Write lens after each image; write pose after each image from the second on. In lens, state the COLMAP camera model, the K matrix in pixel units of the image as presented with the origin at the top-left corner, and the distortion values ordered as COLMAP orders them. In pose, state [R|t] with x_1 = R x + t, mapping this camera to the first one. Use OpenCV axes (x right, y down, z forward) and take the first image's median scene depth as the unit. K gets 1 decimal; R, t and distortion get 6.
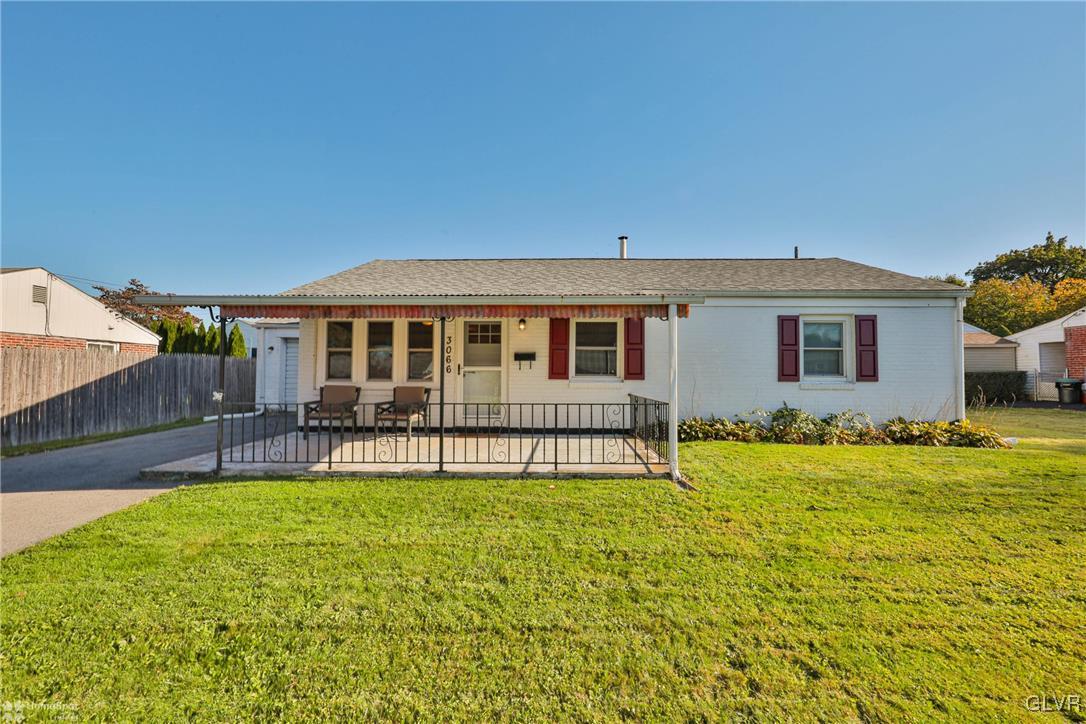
lens RADIAL K [[443.0, 0, 543.0], [0, 443.0, 362.0], [0, 0, 1]] dist [0.002077, 0.000078]
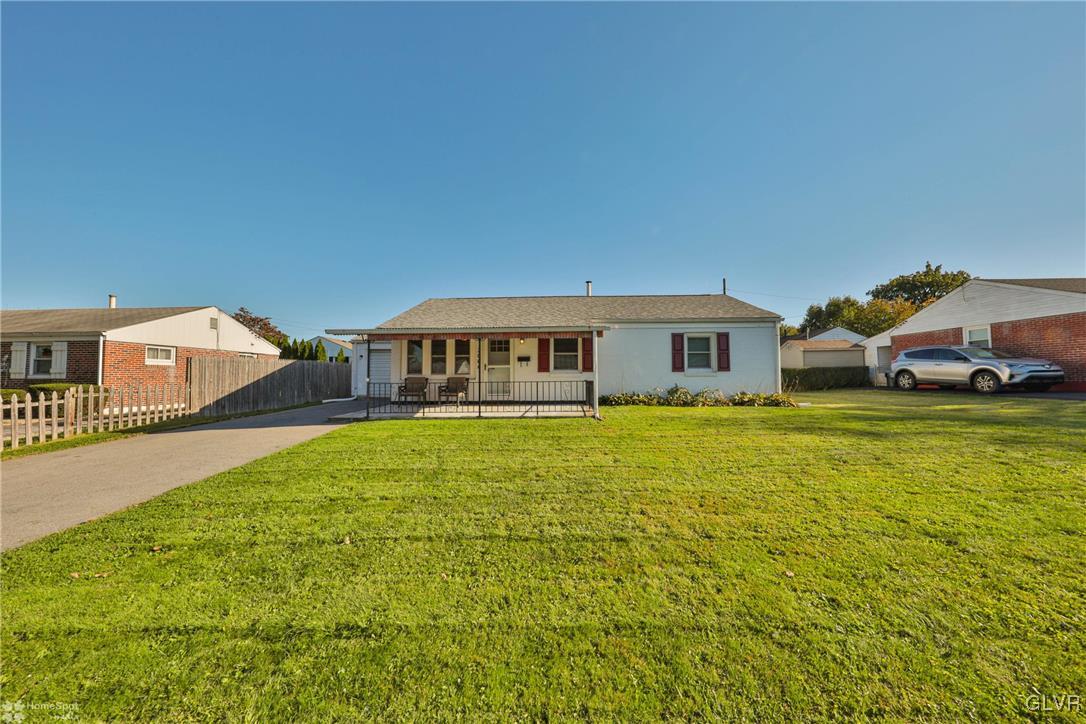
lens RADIAL K [[356.7, 0, 543.0], [0, 356.7, 362.0], [0, 0, 1]] dist [0.000315, -0.000035]
pose [[0.999915, -0.011598, -0.005951, 0.041004], [0.011535, 0.999878, -0.010497, 0.014469], [0.006072, 0.010428, 0.999927, -0.372734]]
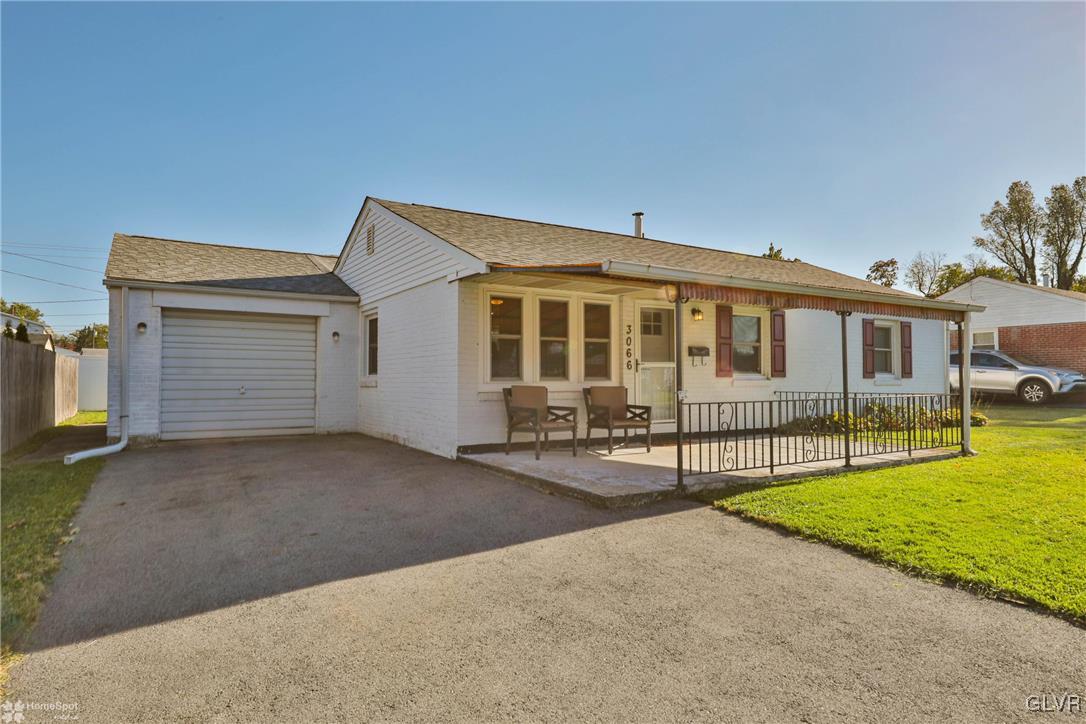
lens RADIAL K [[633.9, 0, 543.0], [0, 633.9, 362.0], [0, 0, 1]] dist [0.001496, -0.000134]
pose [[0.839145, 0.010239, 0.543811, -0.987503], [-0.012355, 0.999924, 0.000237, 0.012466], [-0.543767, -0.006918, 0.839207, 0.106383]]
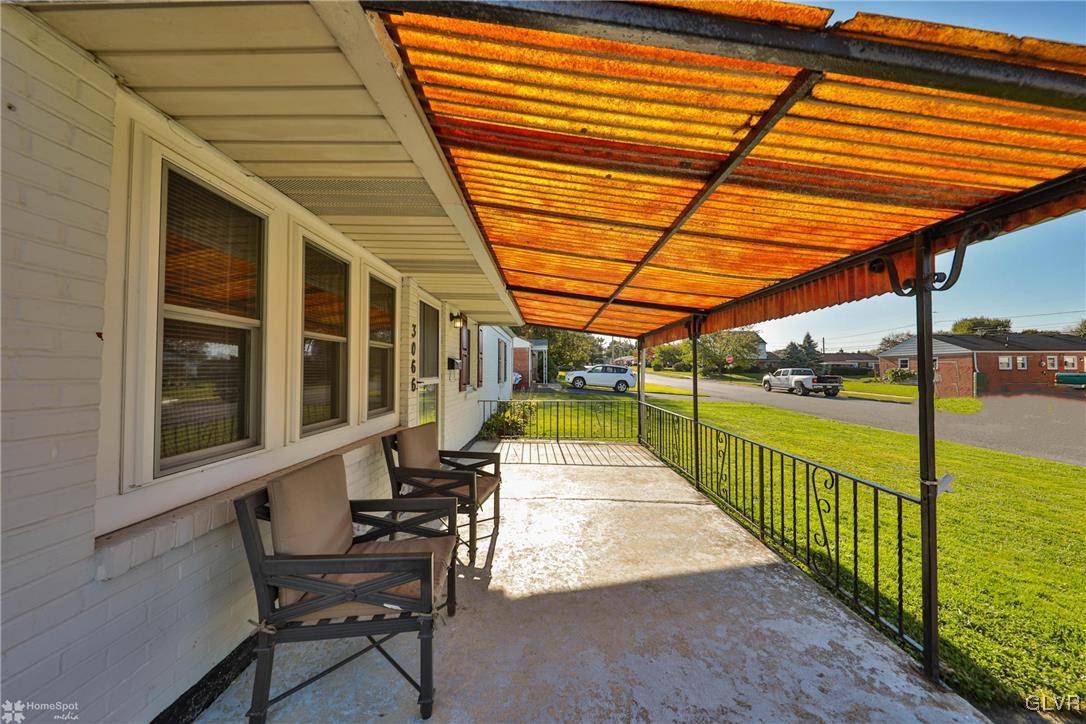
lens RADIAL K [[356.7, 0, 543.0], [0, 356.7, 362.0], [0, 0, 1]] dist [0.000315, -0.000035]
pose [[-0.025888, 0.024842, 0.999356, -0.651209], [-0.029410, 0.999240, -0.025601, -0.005171], [-0.999232, -0.030054, -0.025137, 0.860692]]
